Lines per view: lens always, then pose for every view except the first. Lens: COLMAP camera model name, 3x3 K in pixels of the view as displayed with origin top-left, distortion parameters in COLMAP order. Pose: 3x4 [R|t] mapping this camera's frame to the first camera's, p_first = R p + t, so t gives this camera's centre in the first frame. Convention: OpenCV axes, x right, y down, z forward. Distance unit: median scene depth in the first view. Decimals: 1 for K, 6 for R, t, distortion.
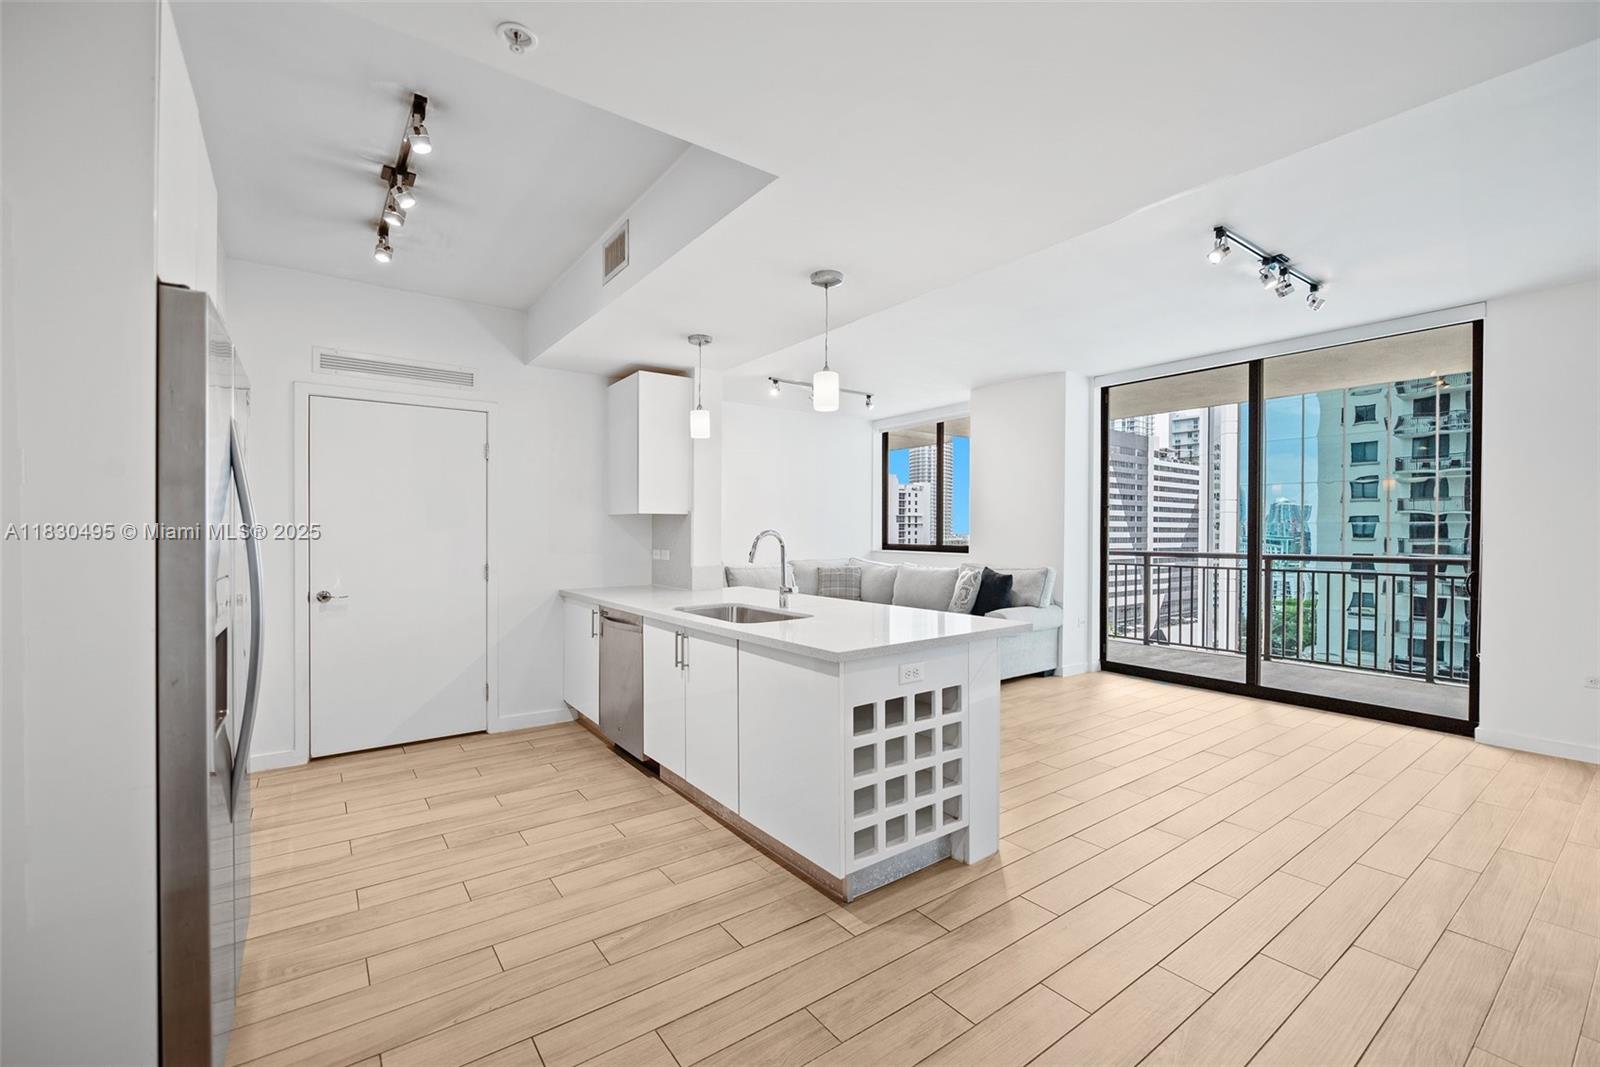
lens RADIAL K [[627.0, 0, 788.4], [0, 627.0, 538.4], [0, 0, 1]] dist [0.001625, -0.000080]
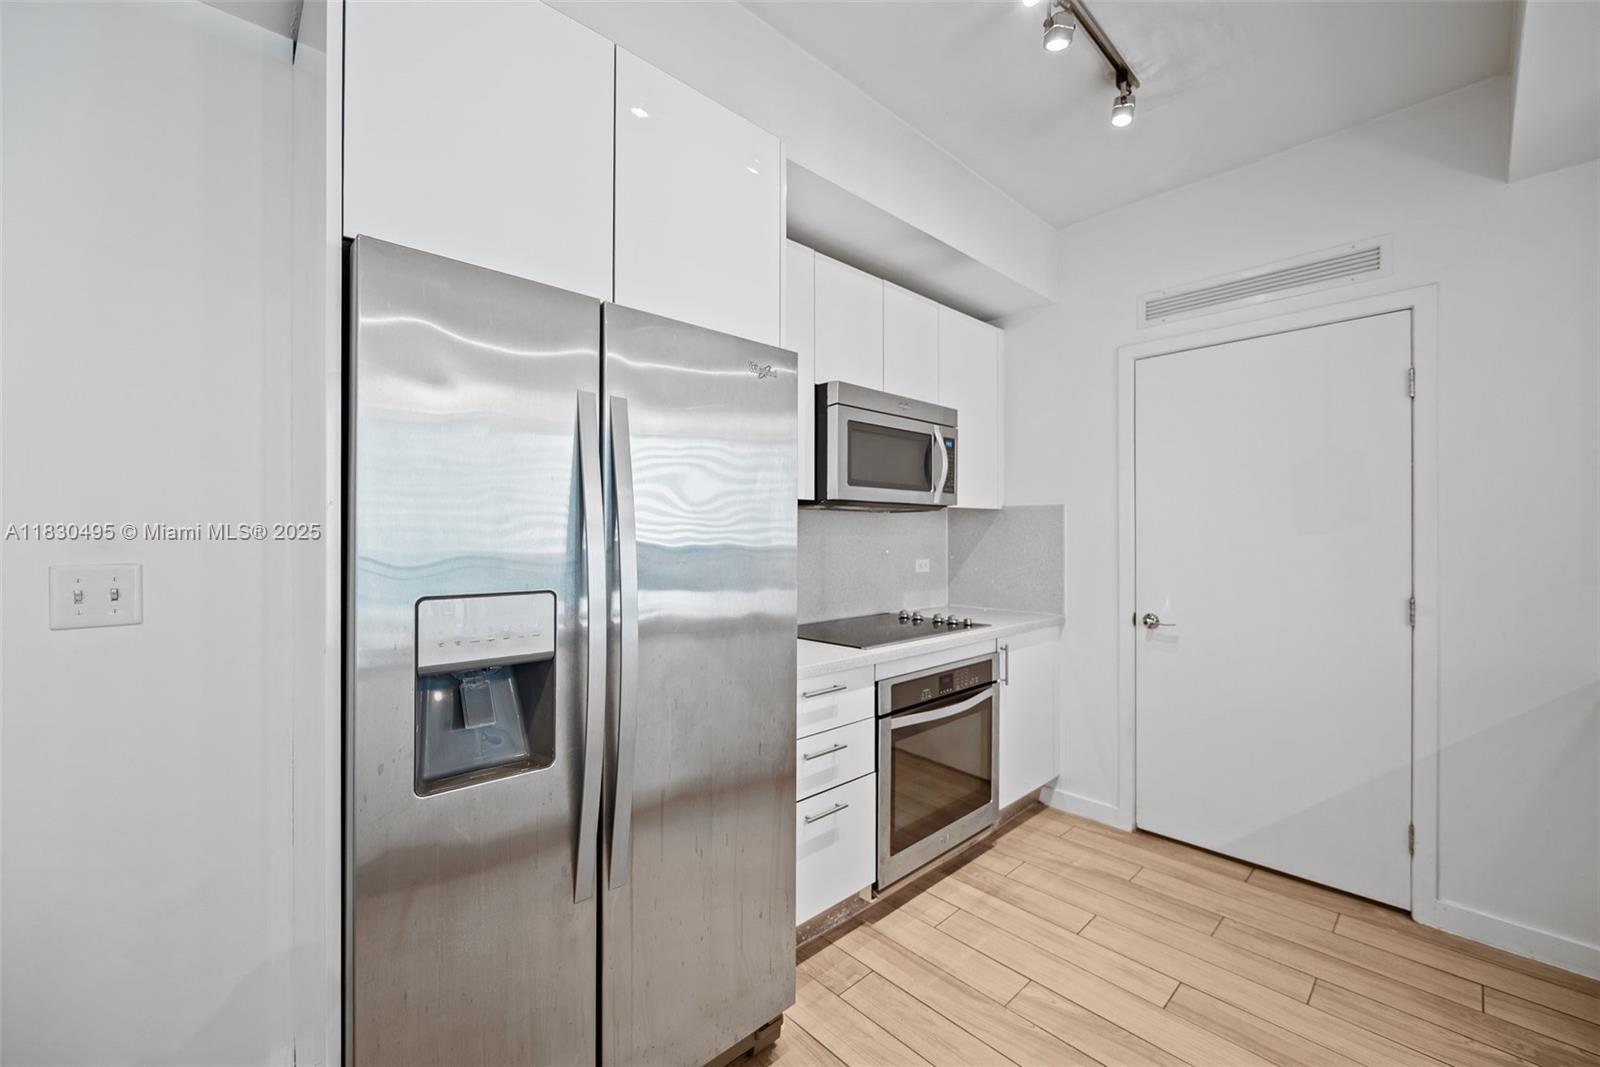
lens RADIAL K [[671.9, 0, 817.7], [0, 671.9, 533.0], [0, 0, 1]] dist [0.000215, -0.000186]
pose [[0.157629, -0.004076, -0.987490, -0.000948], [-0.011922, 0.999911, -0.006030, -0.002568], [0.987426, 0.012723, 0.157566, 0.316789]]
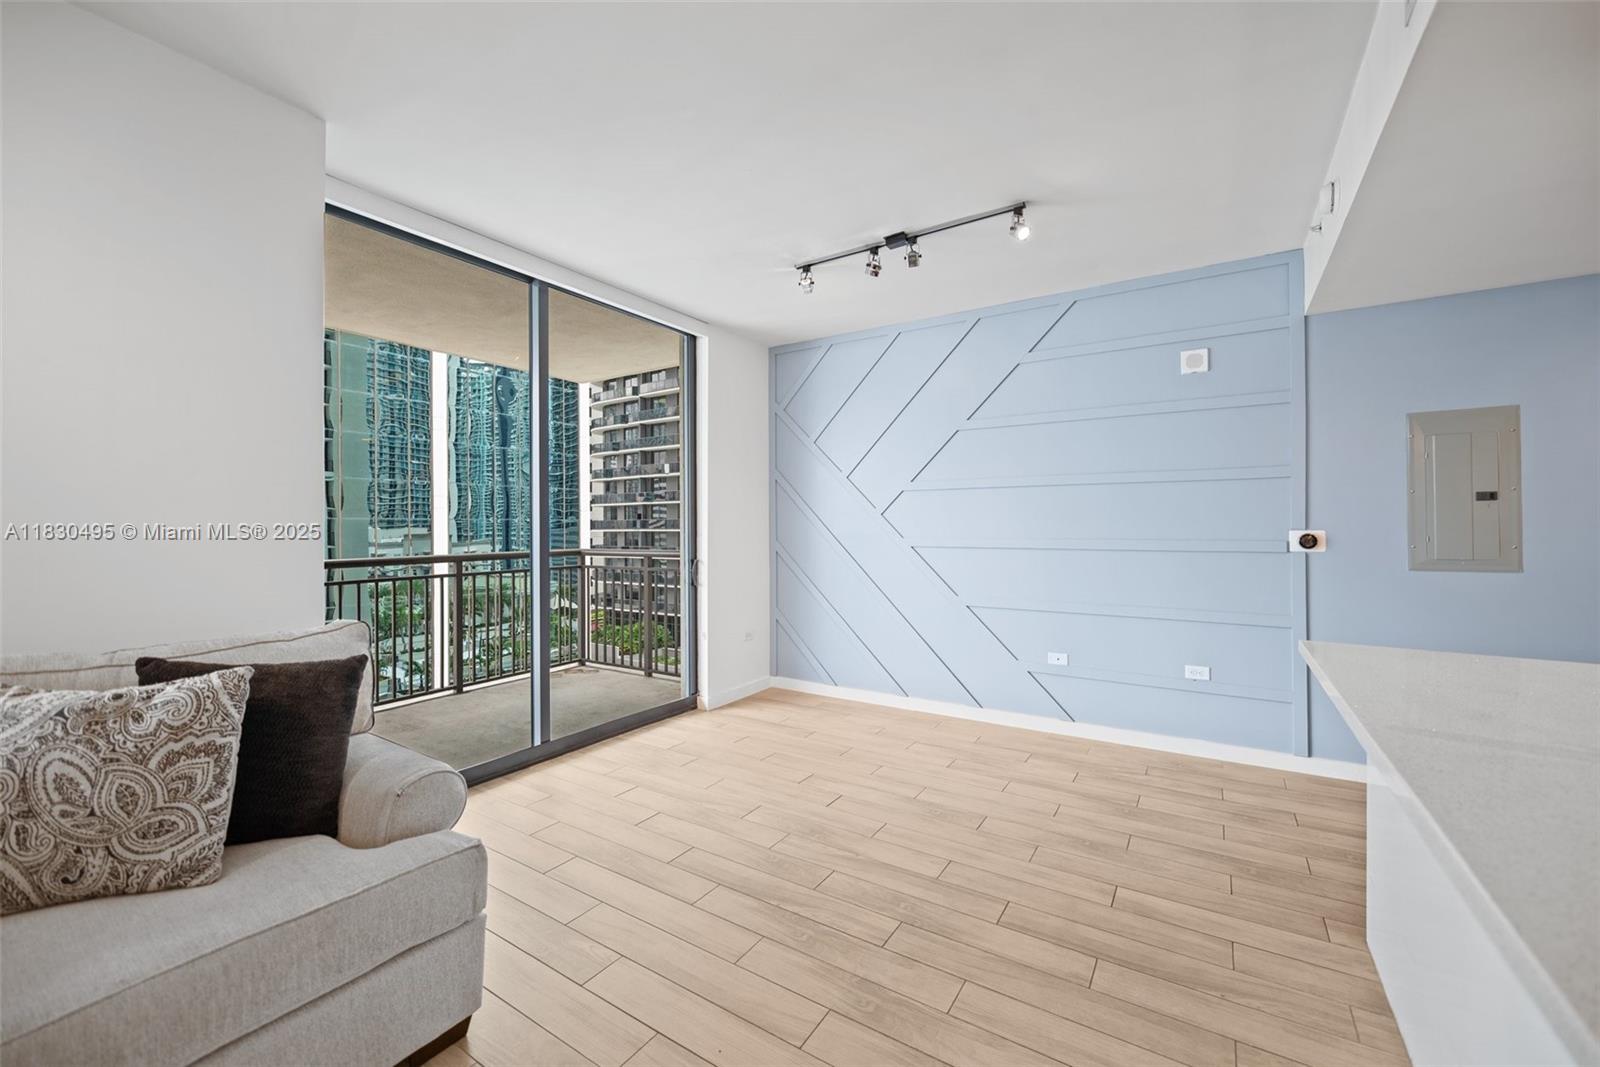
lens RADIAL K [[643.4, 0, 801.6], [0, 643.4, 524.6], [0, 0, 1]] dist [-0.002292, -0.000261]
pose [[-0.389544, 0.000329, 0.921008, -0.046814], [0.015696, 0.999857, 0.006282, -0.009289], [-0.920874, 0.016903, -0.389494, 0.883000]]
